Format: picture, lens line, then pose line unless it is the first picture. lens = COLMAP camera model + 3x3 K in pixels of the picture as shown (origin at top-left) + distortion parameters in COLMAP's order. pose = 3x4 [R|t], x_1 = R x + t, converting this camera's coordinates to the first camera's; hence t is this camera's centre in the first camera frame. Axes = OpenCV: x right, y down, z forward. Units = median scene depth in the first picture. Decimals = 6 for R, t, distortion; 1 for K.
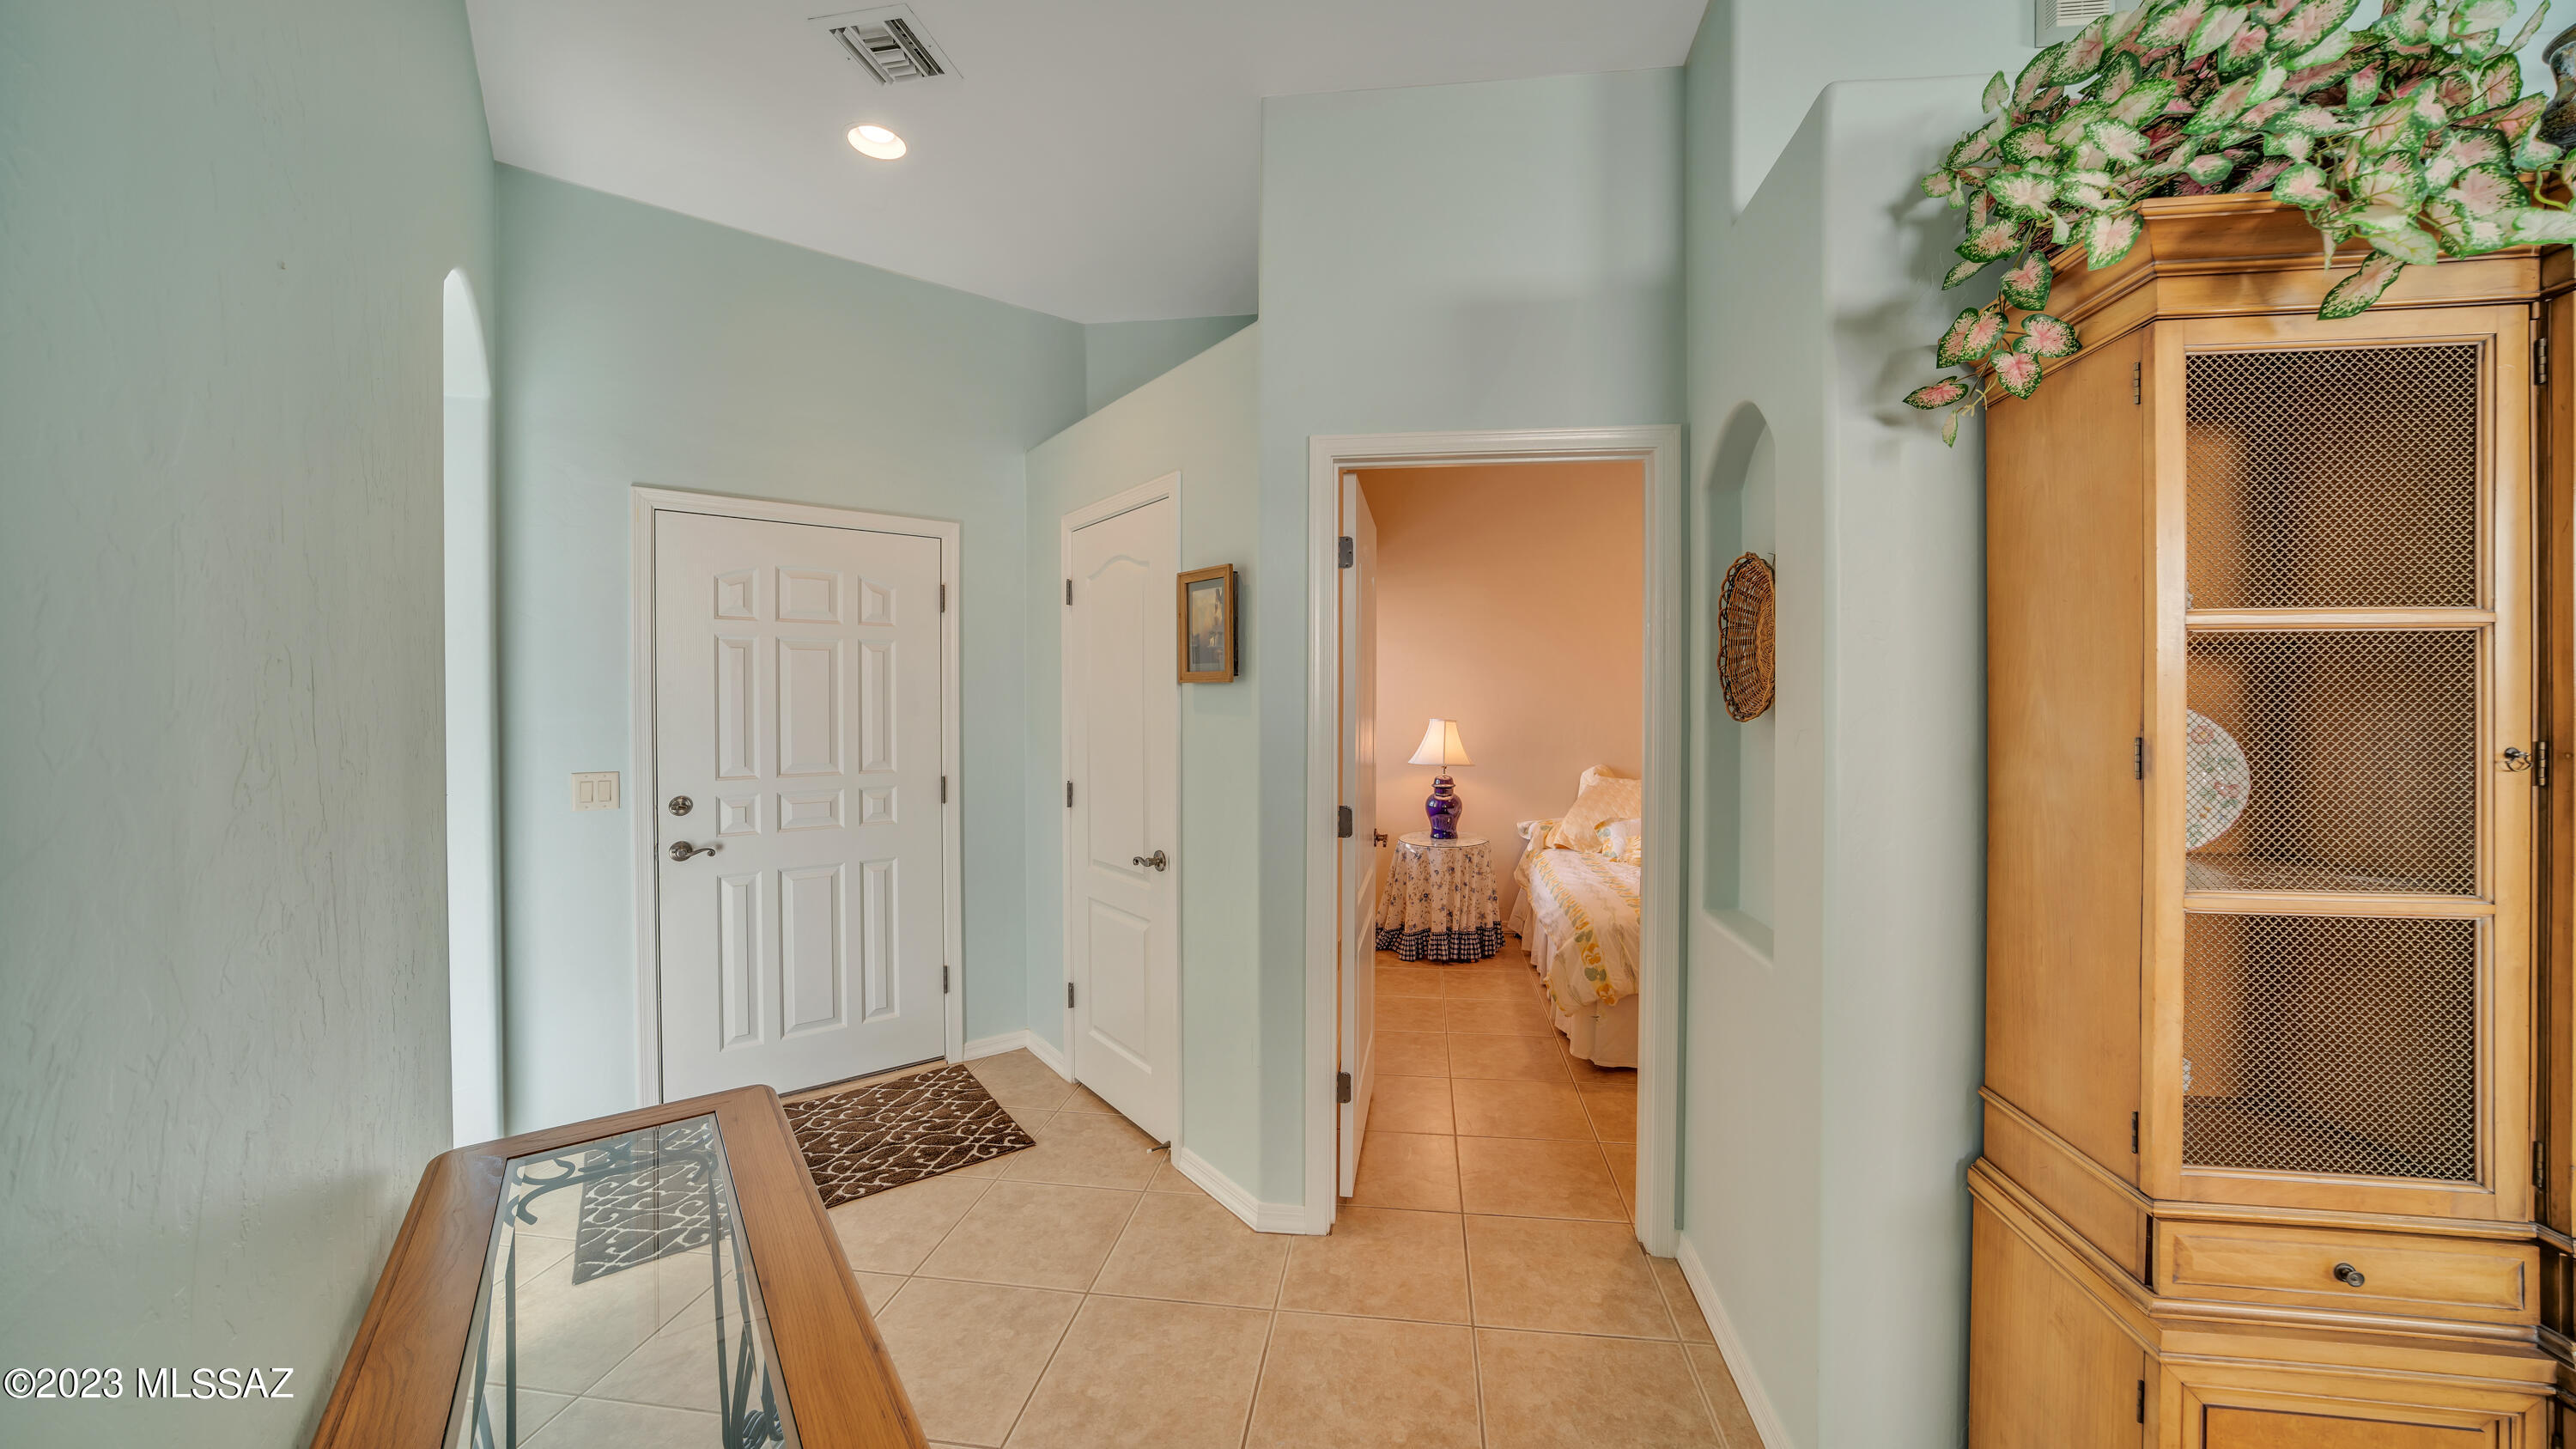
lens RADIAL K [[894.5, 0, 1287.8], [0, 894.5, 720.7], [0, 0, 1]] dist [-0.007764, 0.000868]
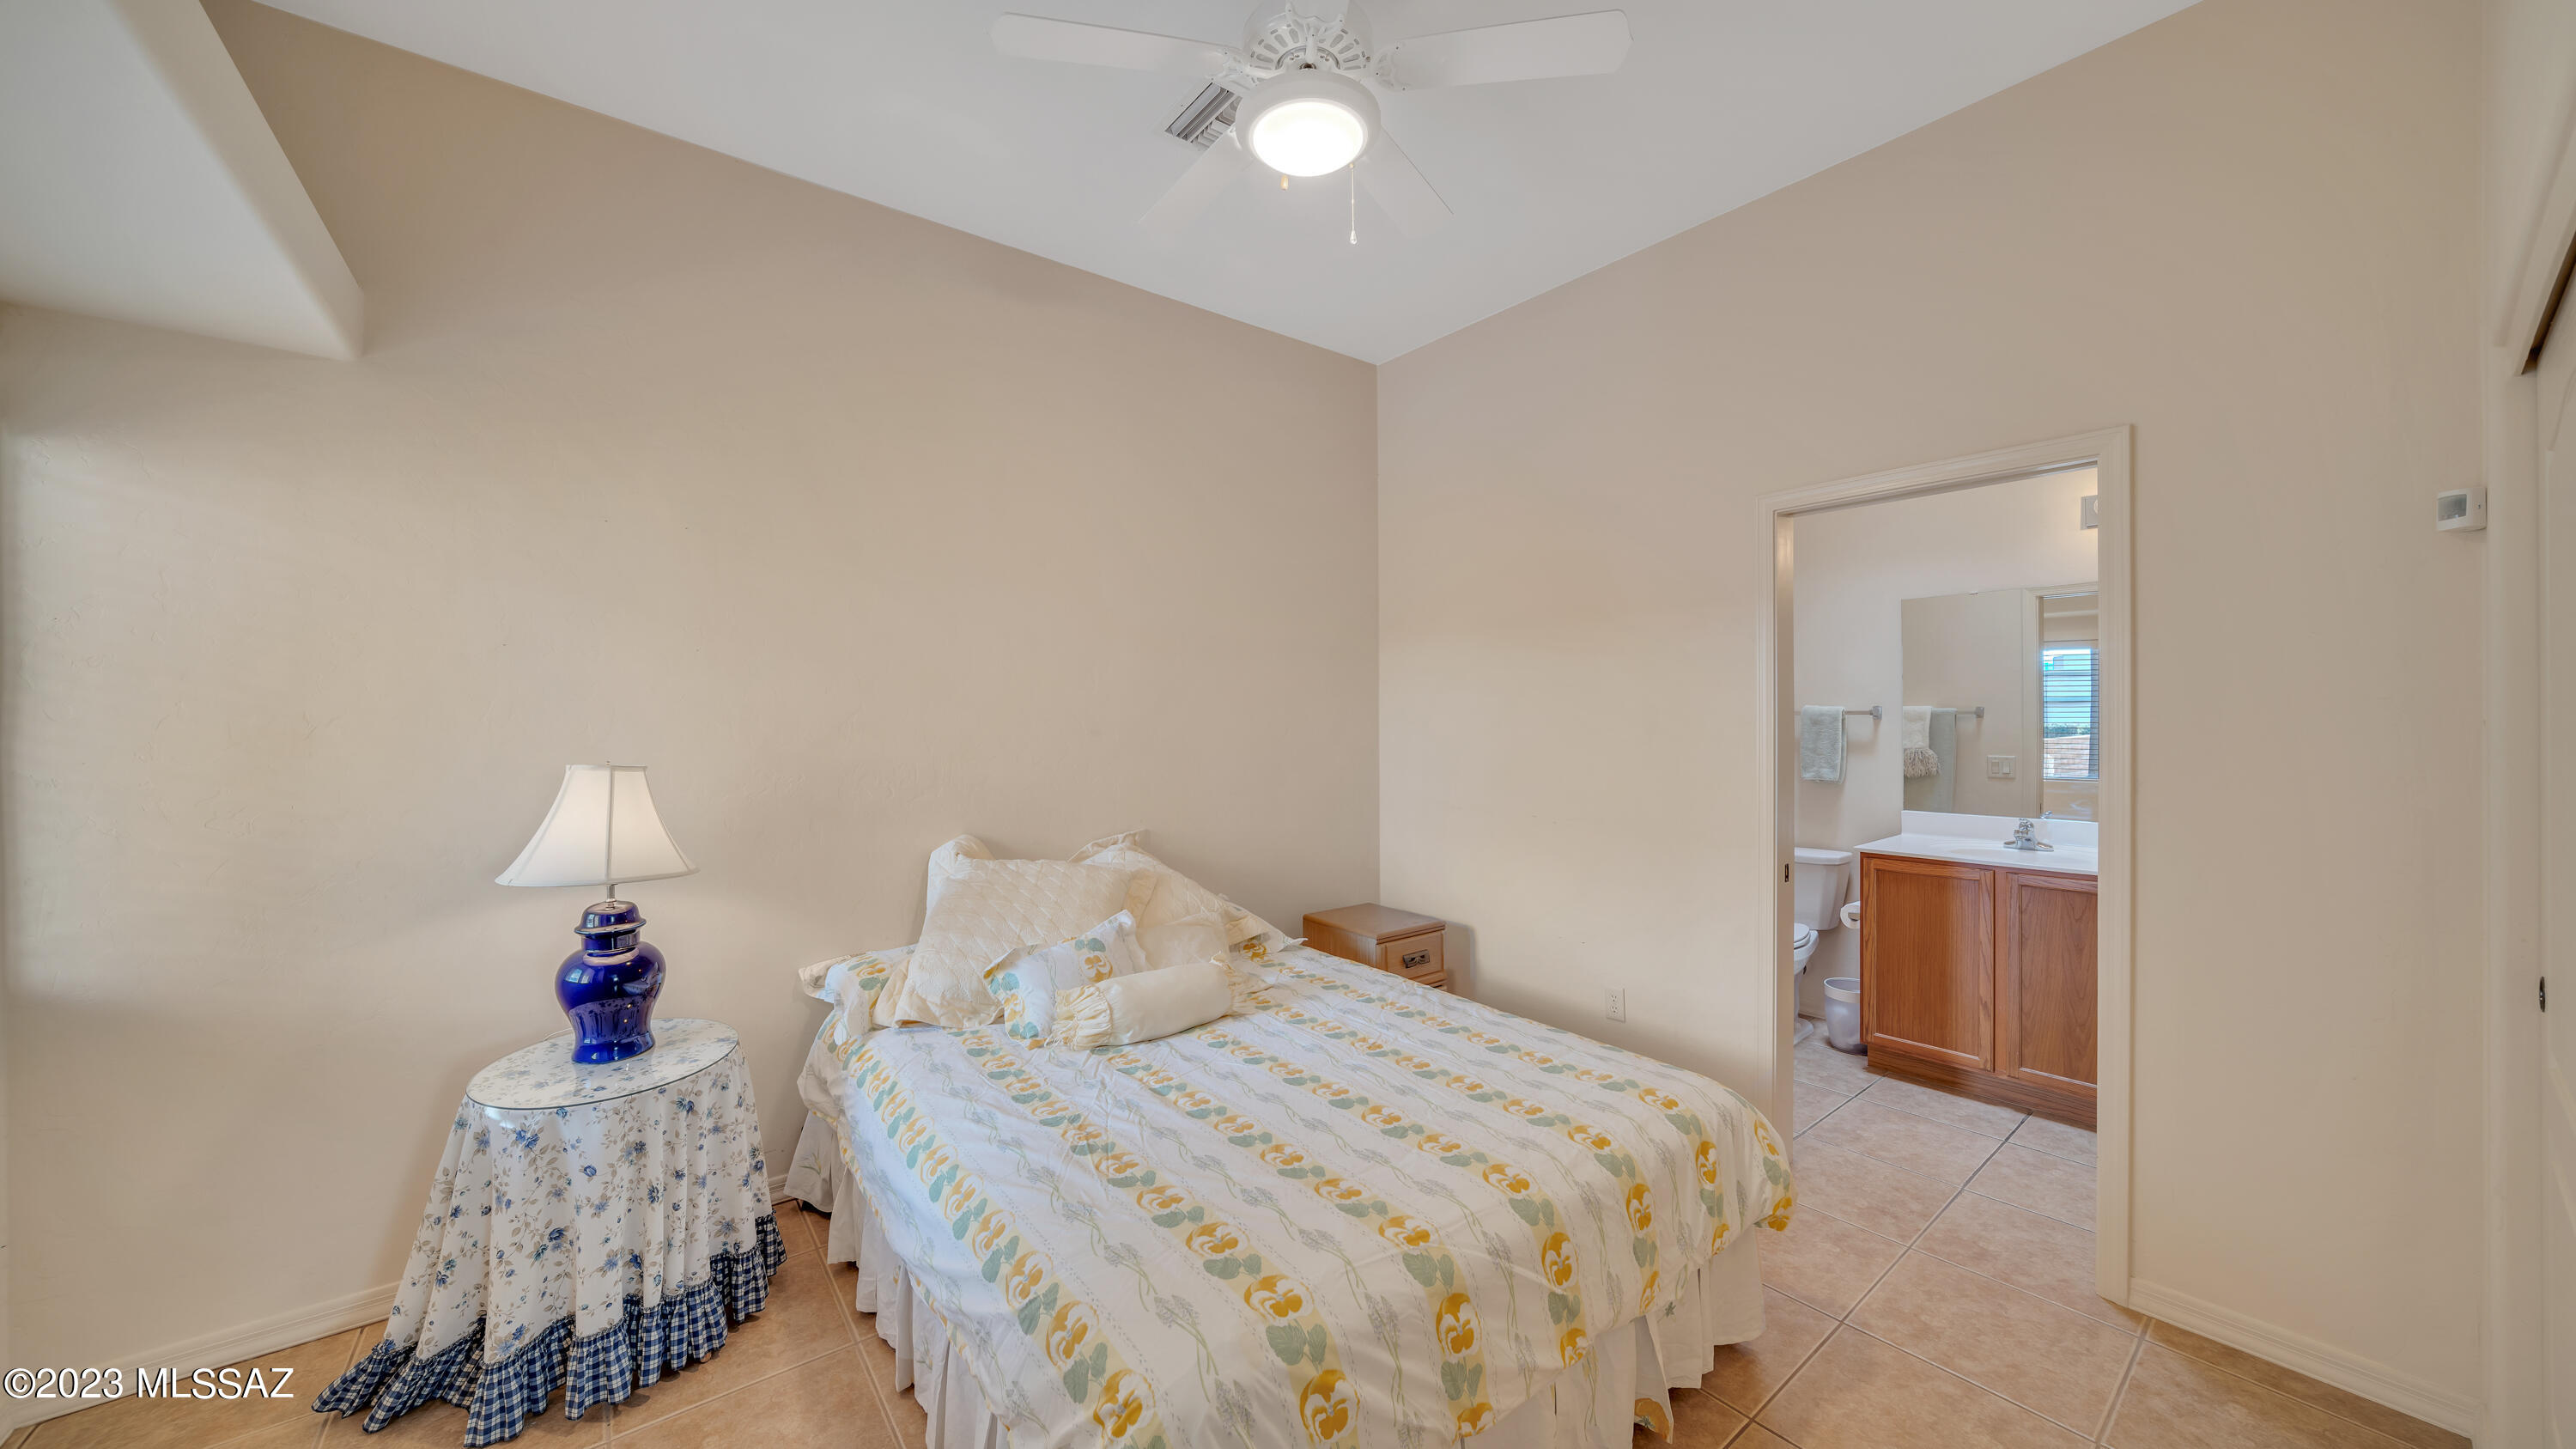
lens RADIAL K [[894.5, 0, 1289.9], [0, 894.5, 722.2], [0, 0, 1]] dist [-0.007764, 0.000868]
pose [[0.694596, -0.012265, 0.719296, 0.103175], [0.023537, 0.999707, -0.005683, -0.013179], [-0.719015, 0.020877, 0.694681, 0.513691]]
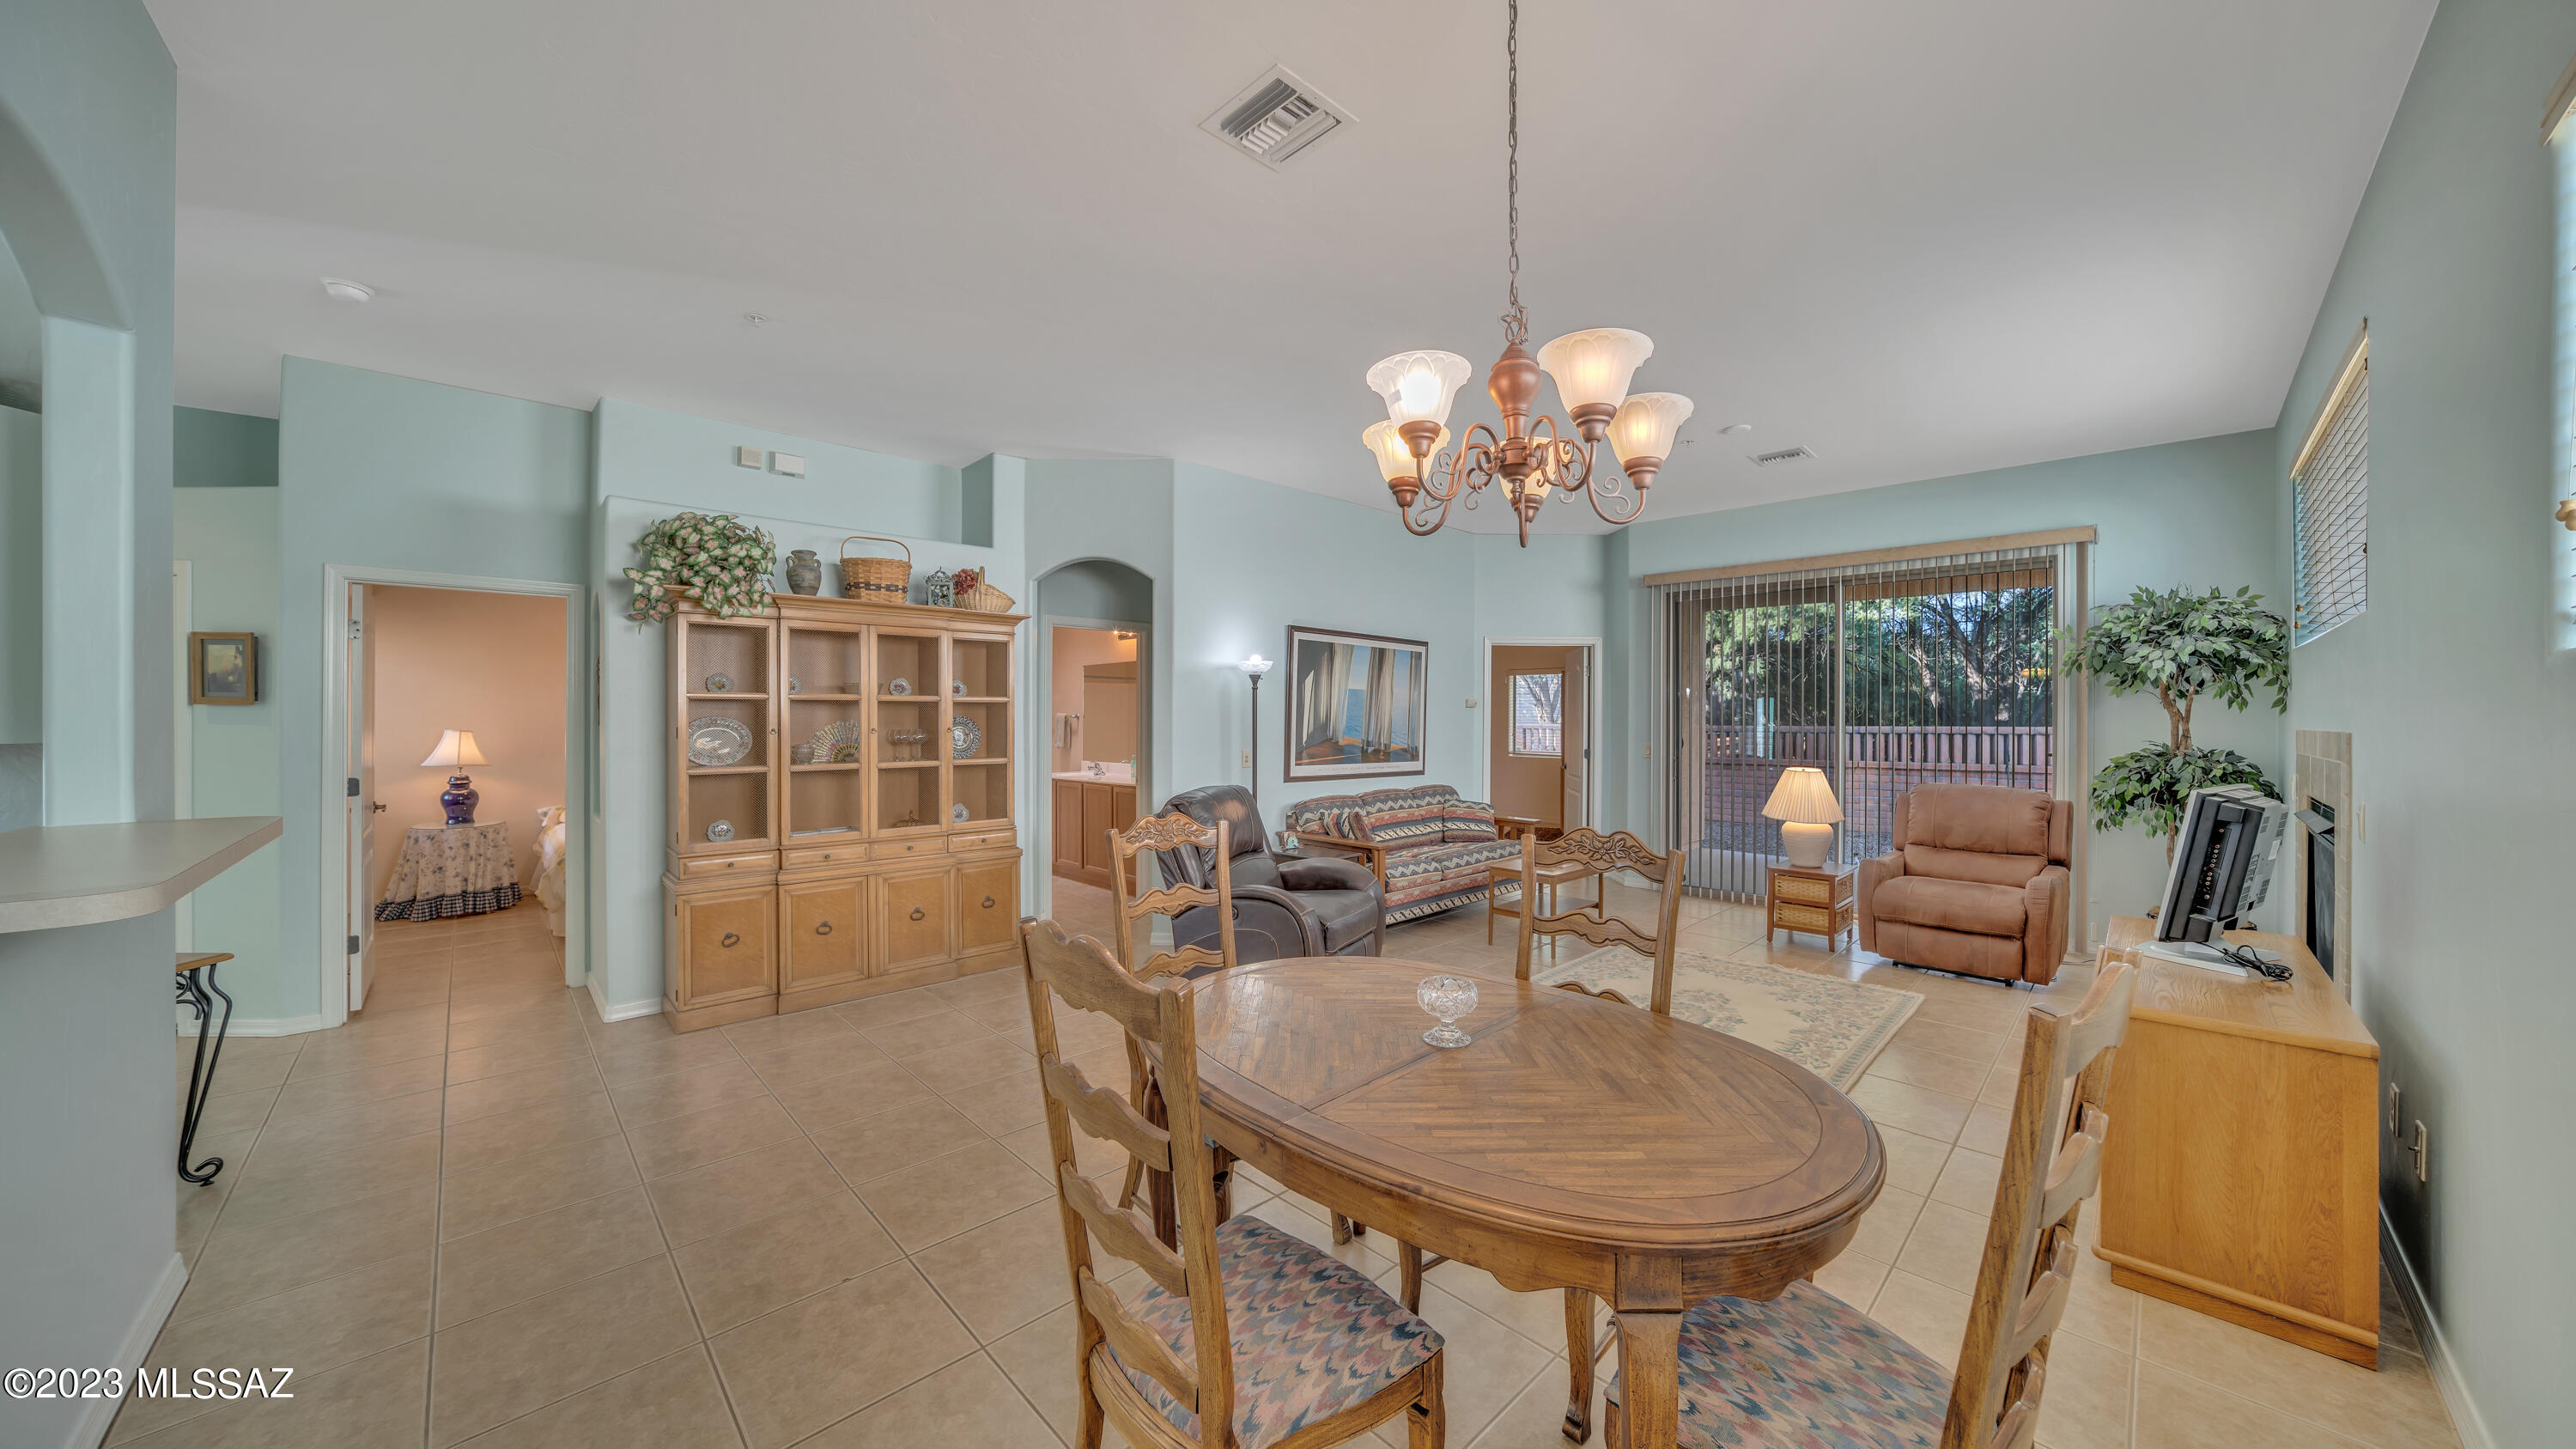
lens RADIAL K [[894.5, 0, 1304.0], [0, 894.5, 715.9], [0, 0, 1]] dist [-0.007764, 0.000868]
pose [[0.625637, -0.000340, 0.780114, -0.063046], [0.015663, 0.999804, -0.012125, 0.013025], [-0.779957, 0.019805, 0.625520, -0.763231]]
